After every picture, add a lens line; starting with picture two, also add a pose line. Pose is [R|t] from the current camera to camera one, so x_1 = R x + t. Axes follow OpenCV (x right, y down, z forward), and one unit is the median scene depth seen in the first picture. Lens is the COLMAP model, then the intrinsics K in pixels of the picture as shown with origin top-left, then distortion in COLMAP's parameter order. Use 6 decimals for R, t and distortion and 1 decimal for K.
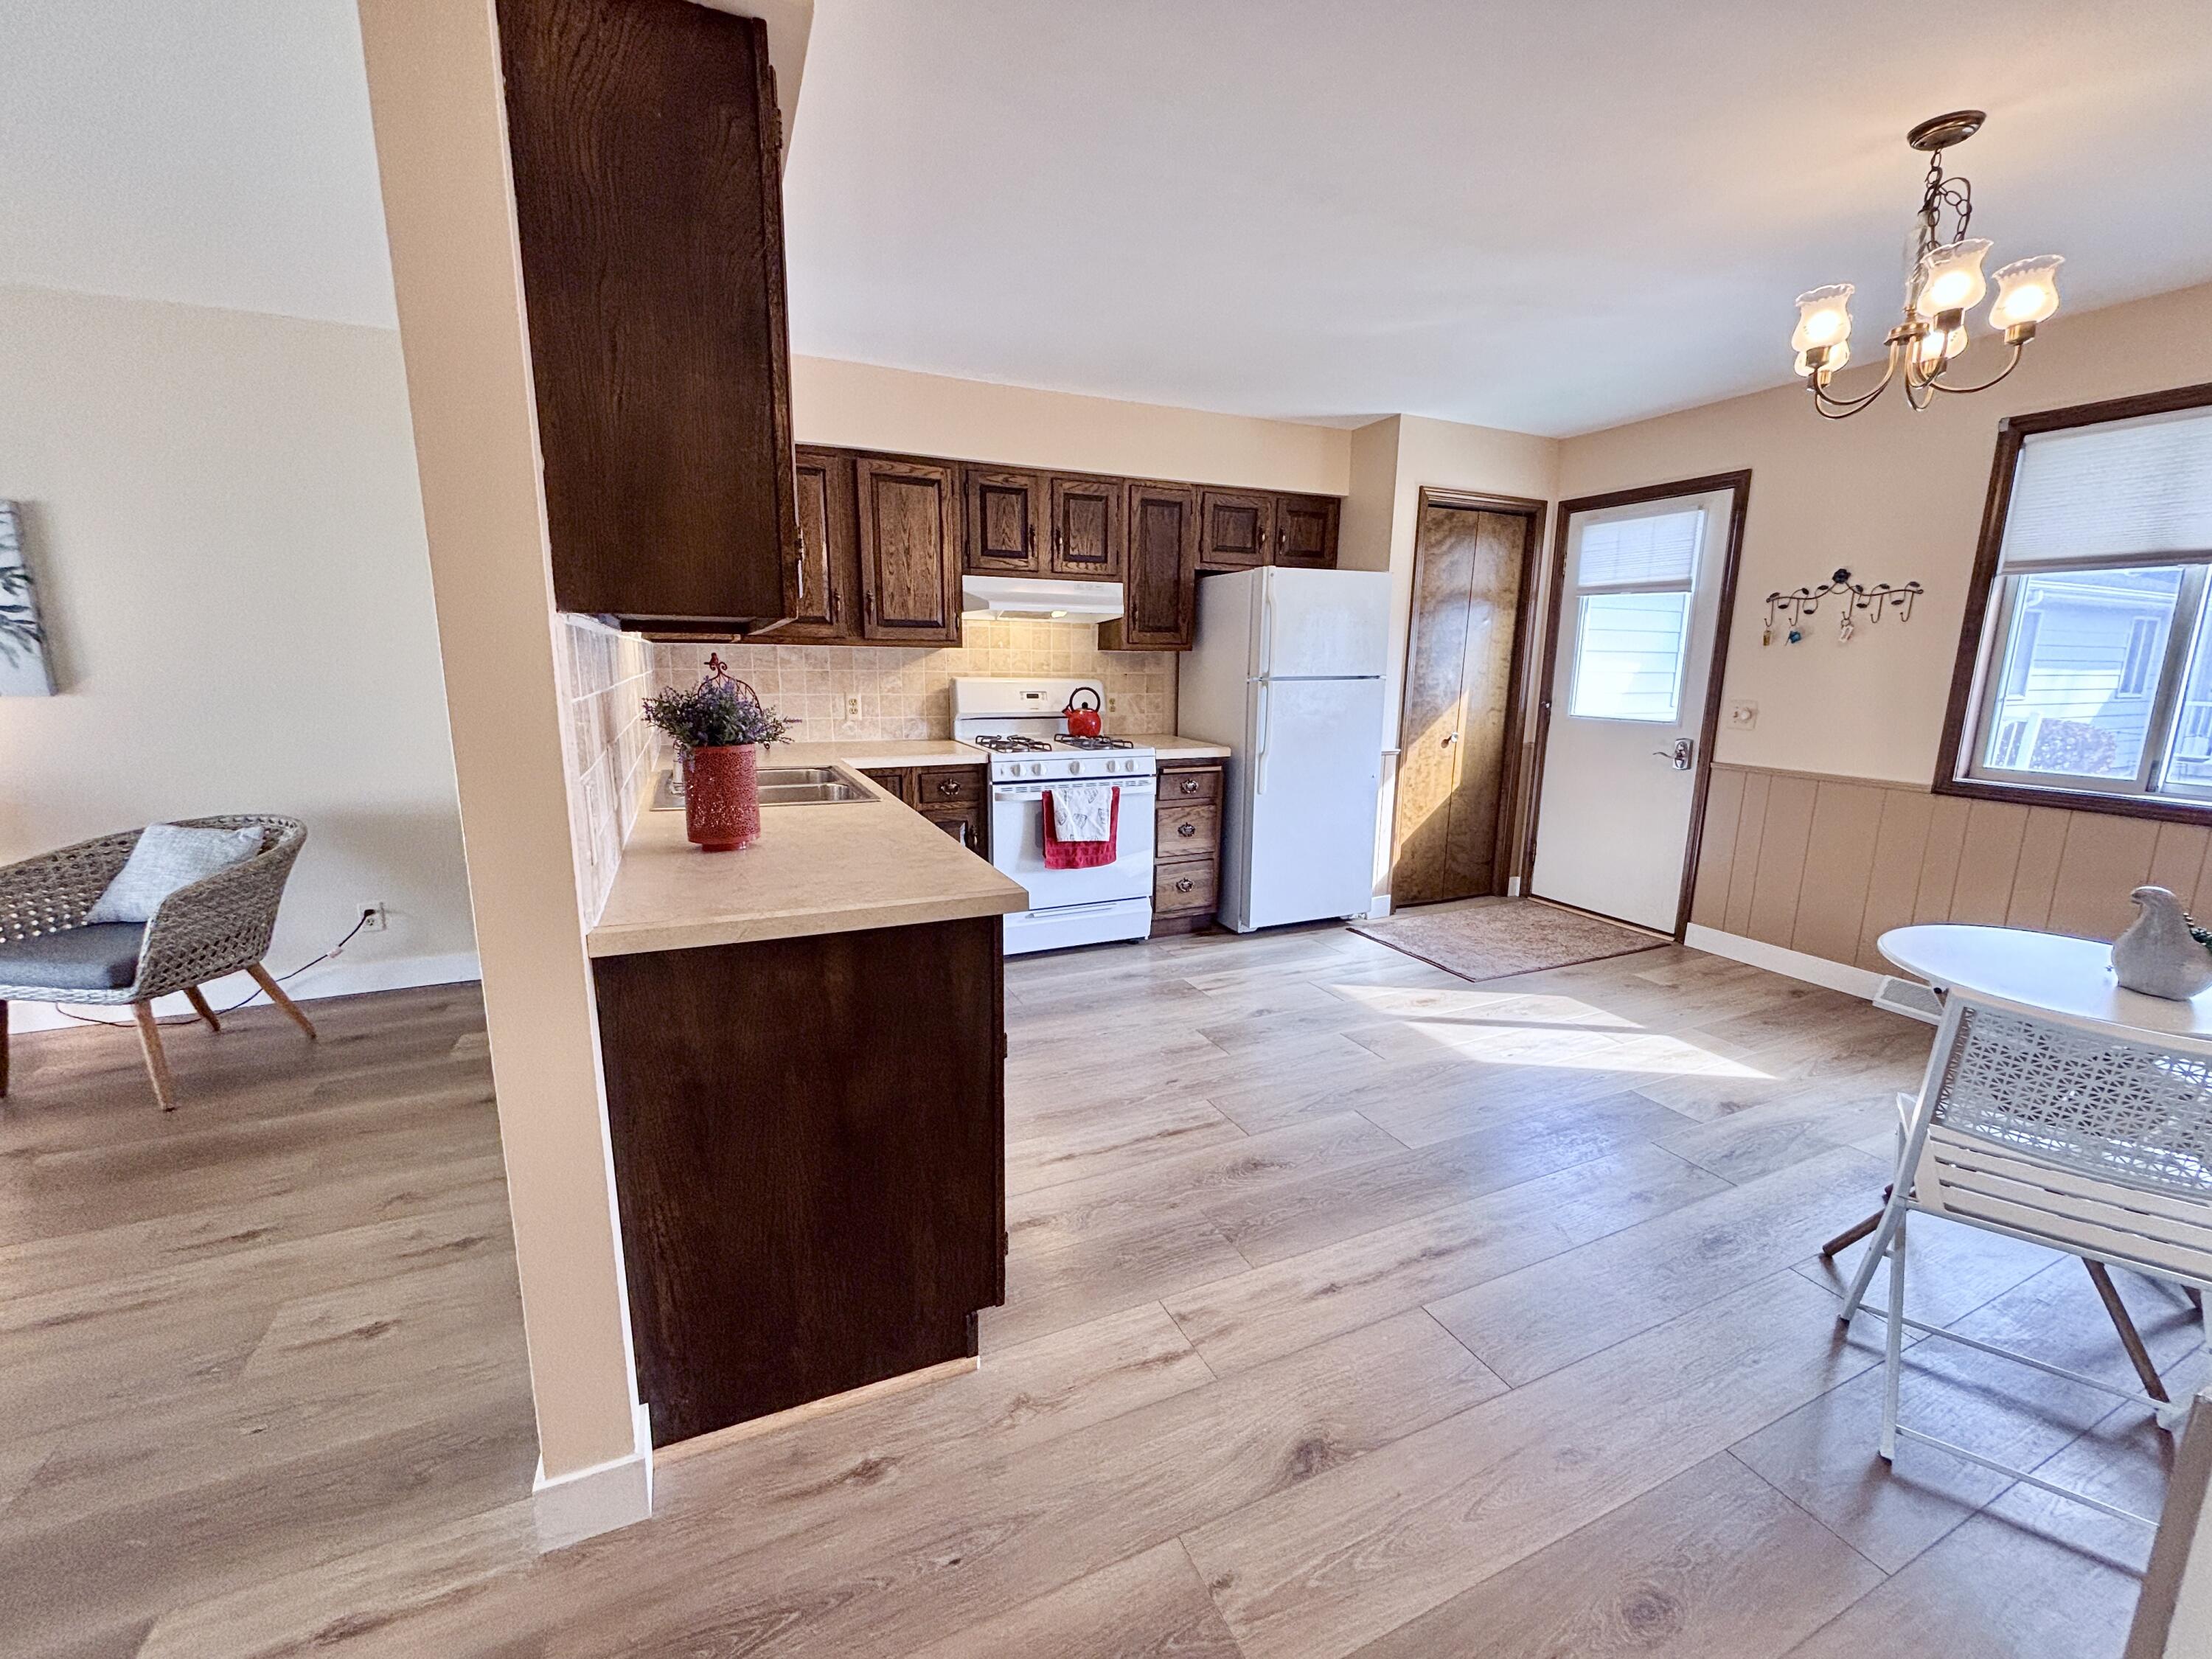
lens RADIAL K [[894.5, 0, 1105.2], [0, 894.5, 825.7], [0, 0, 1]] dist [-0.002525, -0.000432]
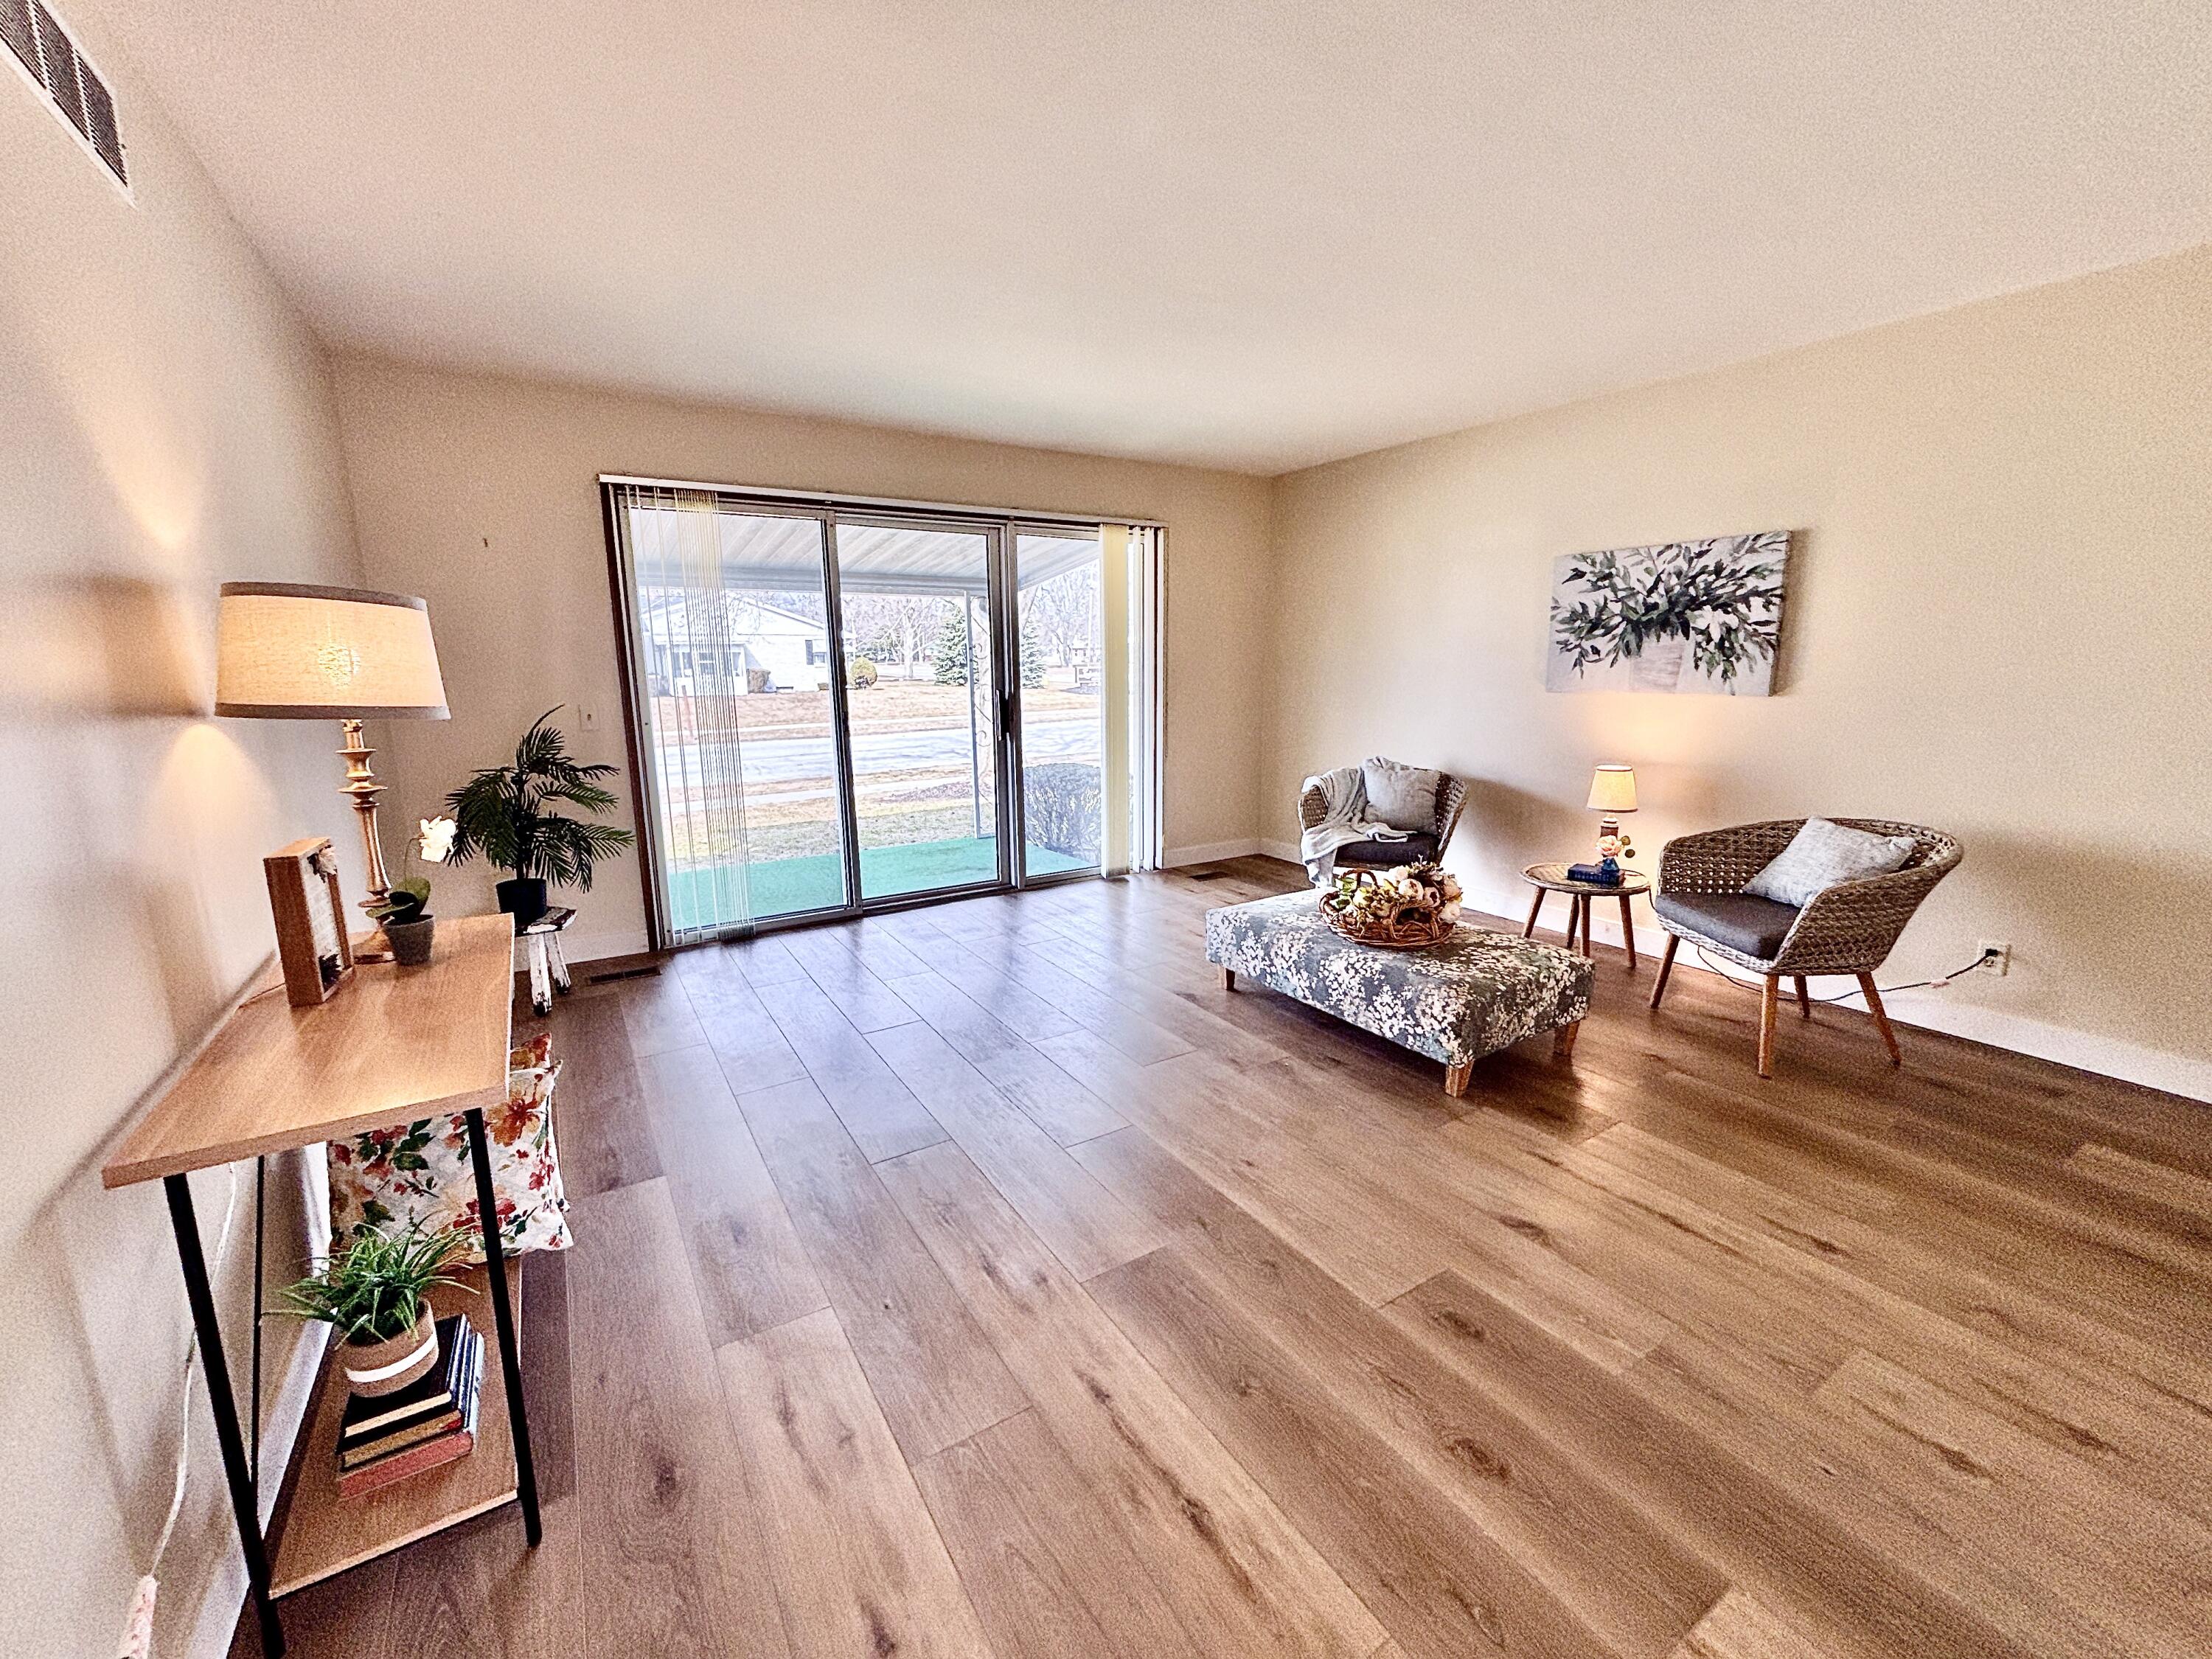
lens RADIAL K [[894.5, 0, 1106.6], [0, 894.5, 827.5], [0, 0, 1]] dist [-0.002525, -0.000432]
pose [[0.127508, 0.174392, -0.976386, -0.121991], [-0.175167, 0.972907, 0.150895, -0.003168], [0.976247, 0.151790, 0.154602, -0.006846]]
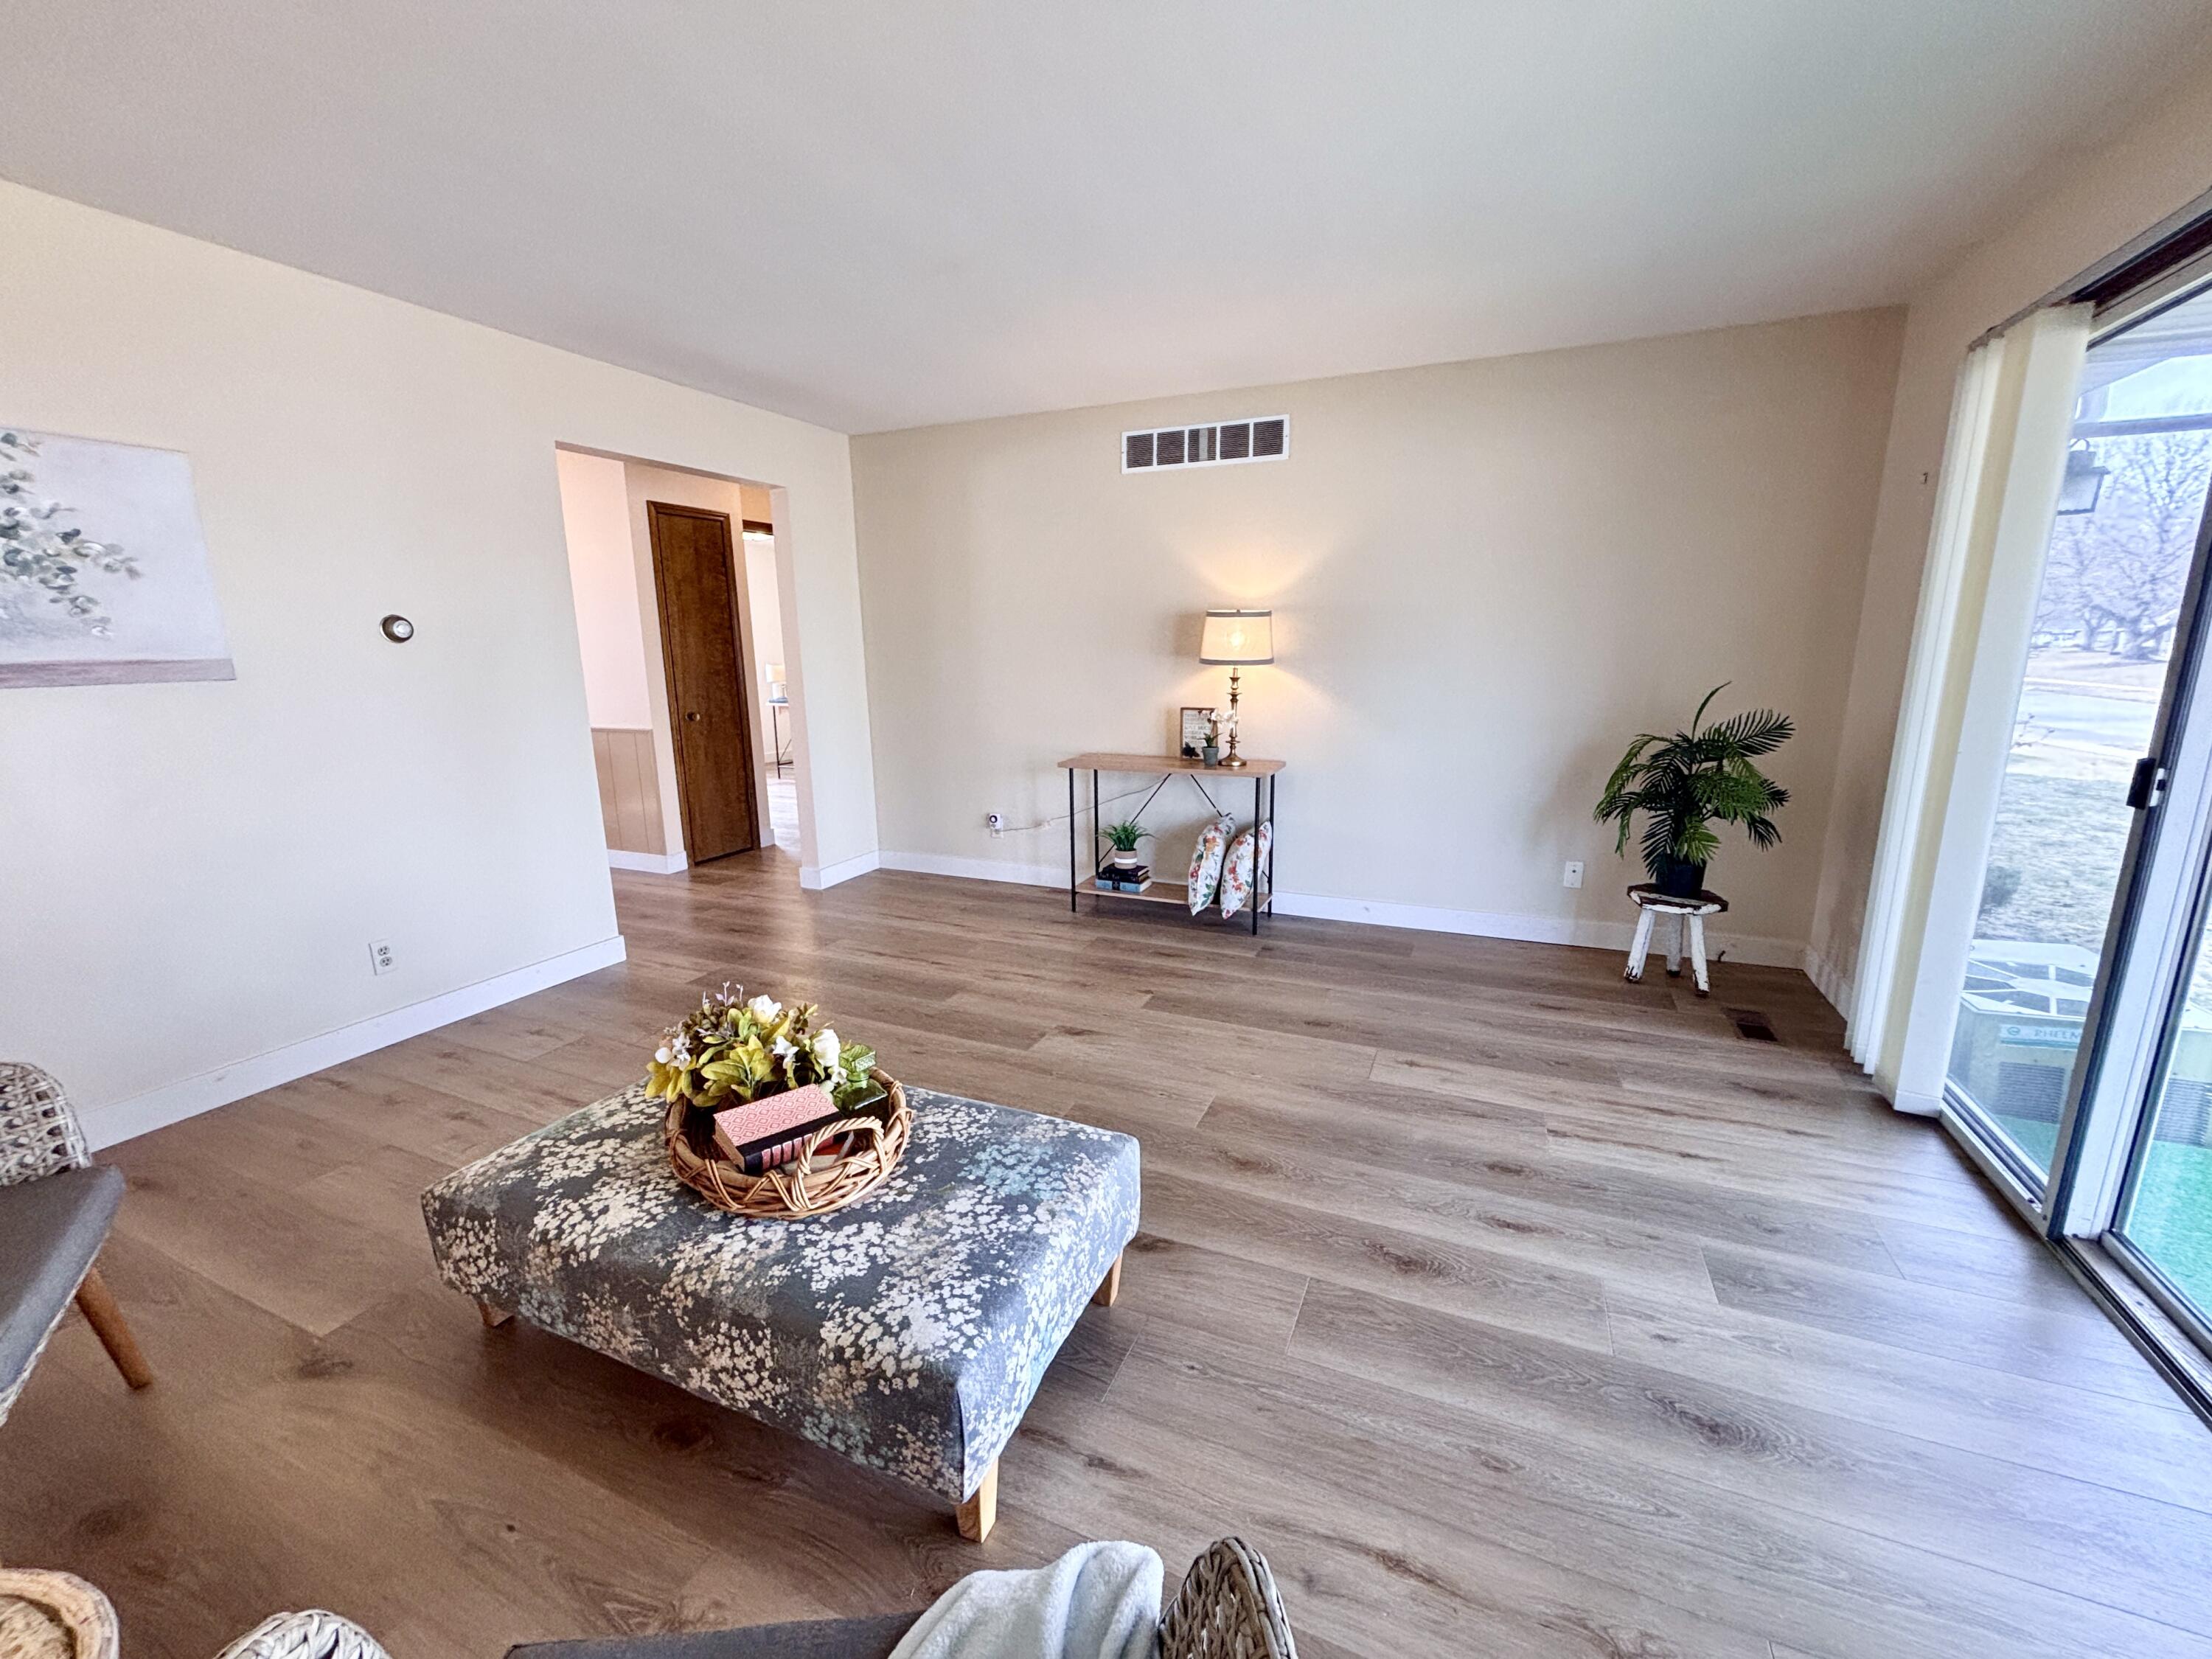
lens RADIAL K [[894.5, 0, 1109.9], [0, 894.5, 832.1], [0, 0, 1]] dist [-0.002525, -0.000432]
pose [[-0.662949, -0.159050, 0.731575, -1.722023], [0.142454, 0.932522, 0.331828, -0.145772], [-0.734987, 0.324200, -0.595557, 0.666423]]
